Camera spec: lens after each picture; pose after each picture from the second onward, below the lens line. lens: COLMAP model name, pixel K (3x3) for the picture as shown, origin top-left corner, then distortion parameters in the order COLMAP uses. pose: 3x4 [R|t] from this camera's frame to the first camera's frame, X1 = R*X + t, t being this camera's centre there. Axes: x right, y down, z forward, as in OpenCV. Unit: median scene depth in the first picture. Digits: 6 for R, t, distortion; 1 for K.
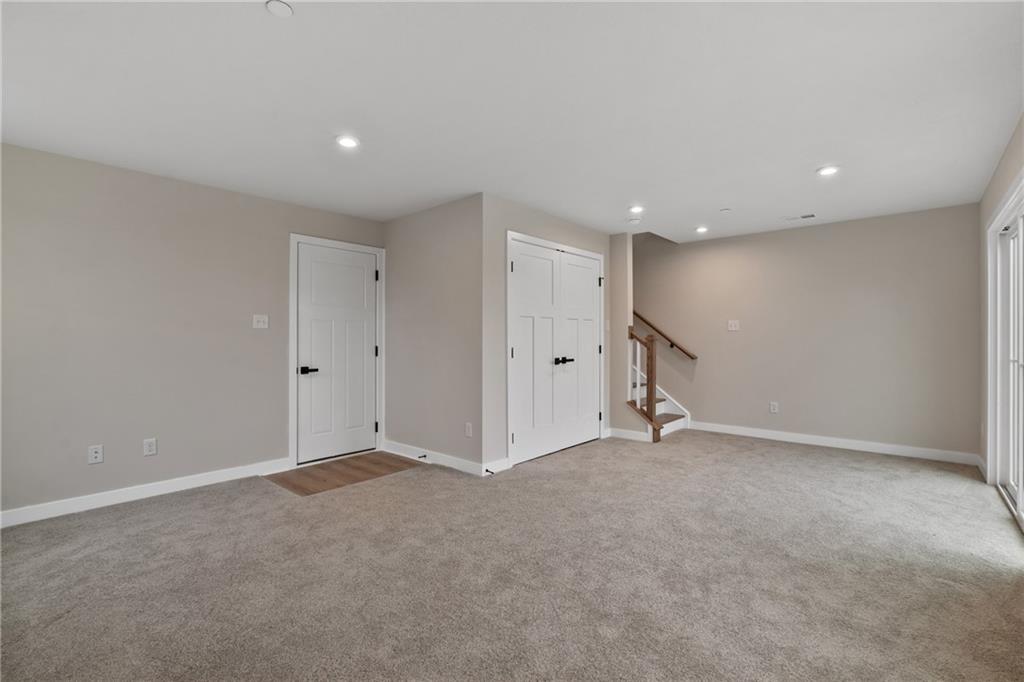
lens RADIAL K [[458.0, 0, 506.1], [0, 458.0, 335.1], [0, 0, 1]] dist [-0.005898, 0.001730]
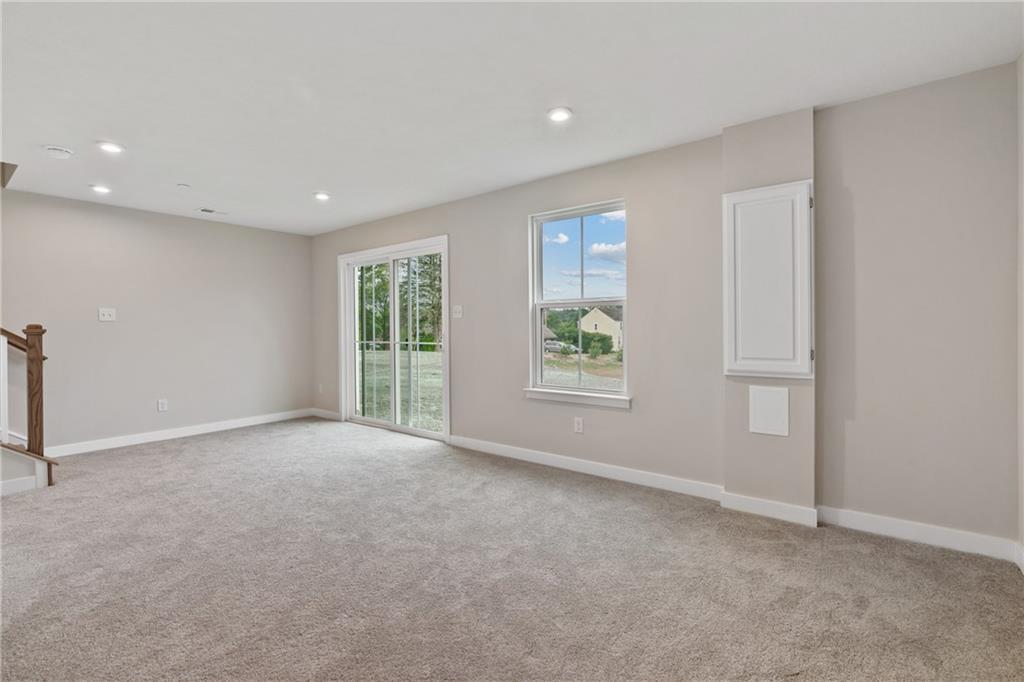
lens RADIAL K [[458.0, 0, 517.5], [0, 458.0, 335.8], [0, 0, 1]] dist [-0.005898, 0.001730]
pose [[-0.076069, -0.015613, 0.996980, -0.527800], [0.000138, 0.999877, 0.015669, 0.004854], [-0.997103, 0.001329, -0.076057, 0.484592]]
